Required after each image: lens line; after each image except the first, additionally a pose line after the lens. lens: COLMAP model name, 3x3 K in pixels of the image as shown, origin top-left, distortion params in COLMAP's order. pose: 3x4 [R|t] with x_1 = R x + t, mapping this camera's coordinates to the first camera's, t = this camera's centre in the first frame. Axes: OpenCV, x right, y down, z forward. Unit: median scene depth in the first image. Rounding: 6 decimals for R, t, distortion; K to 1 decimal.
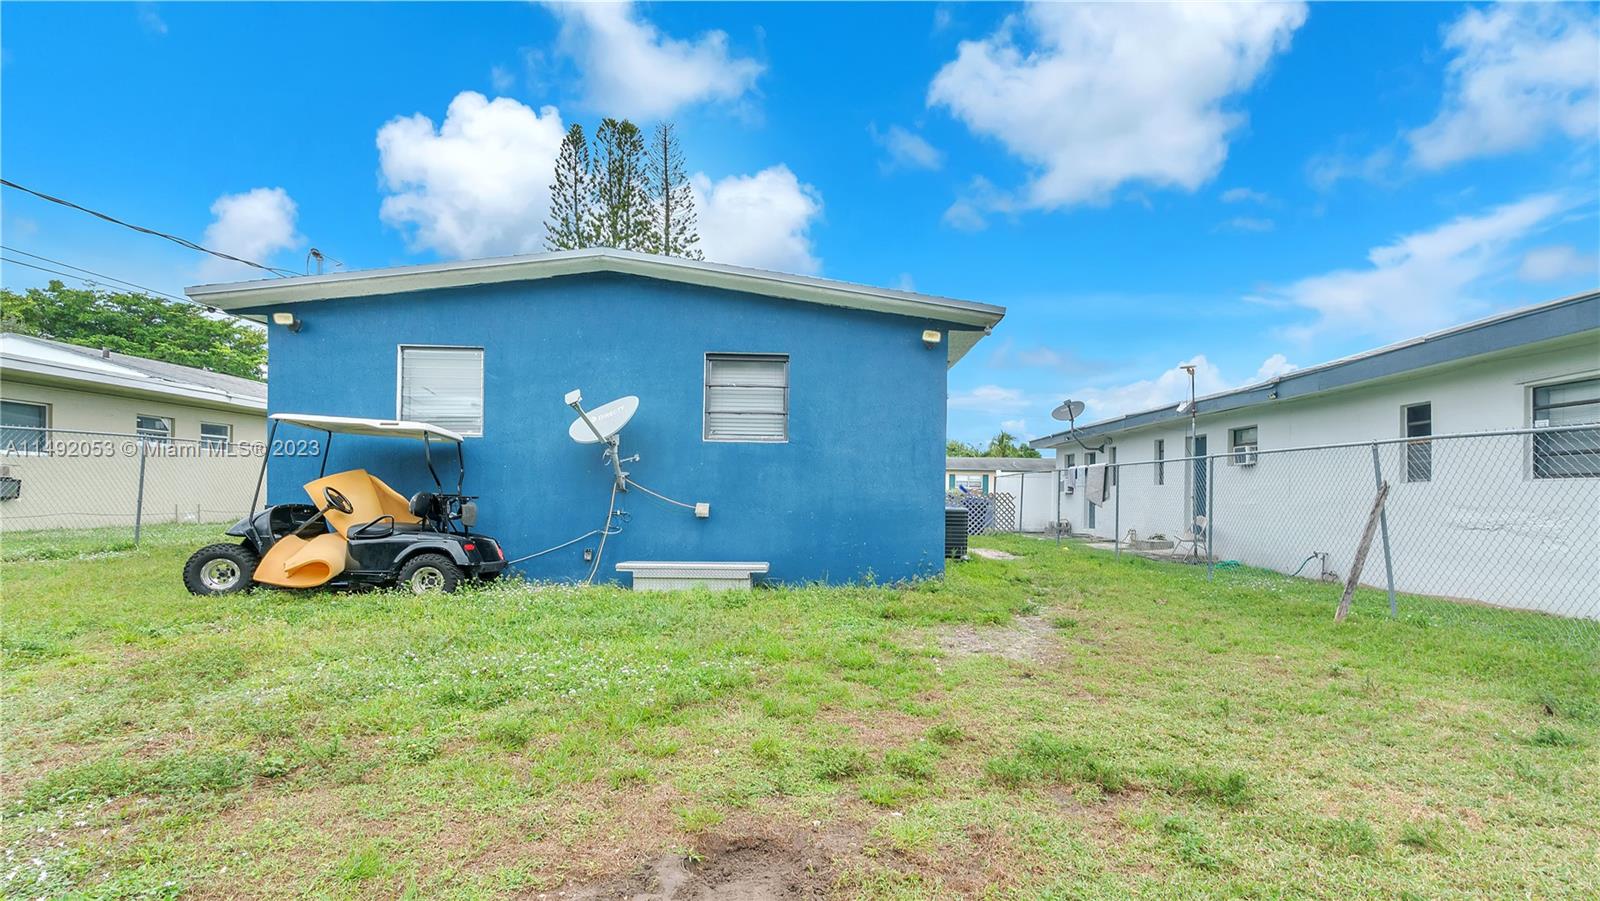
lens RADIAL K [[691.0, 0, 802.6], [0, 691.0, 493.3], [0, 0, 1]] dist [-0.009913, 0.000652]
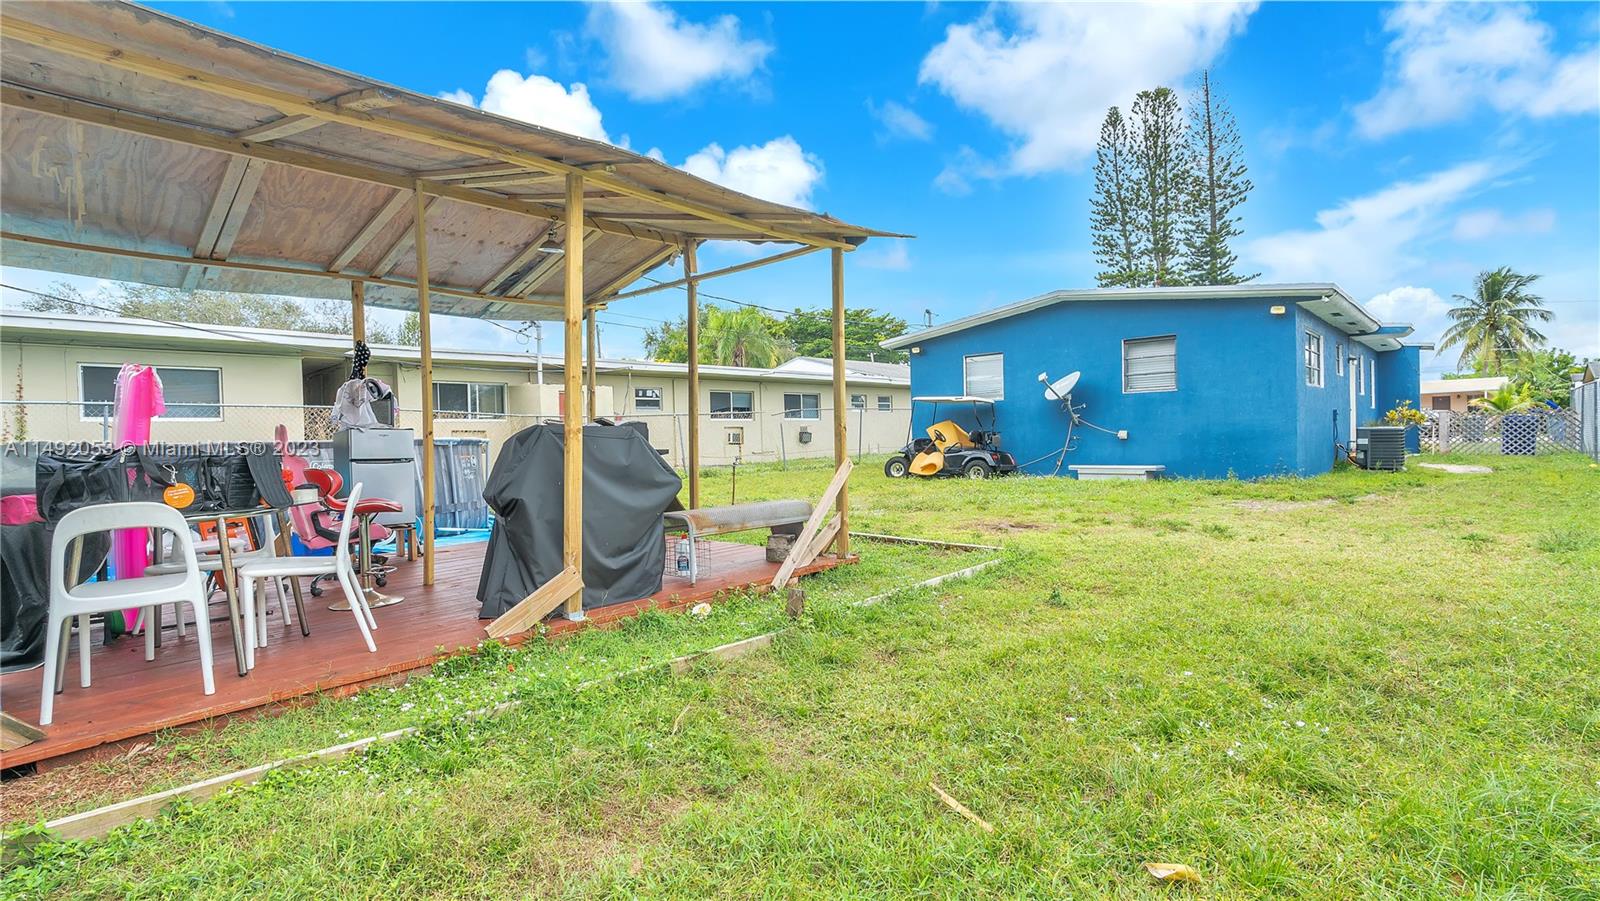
lens RADIAL K [[747.9, 0, 800.0], [0, 747.9, 450.5], [0, 0, 1]] dist [-0.000988, -0.000011]
pose [[0.693702, -0.018277, -0.720030, 0.614567], [0.036665, 0.999278, 0.009959, 0.015139], [0.719329, -0.033309, 0.693871, -0.816391]]
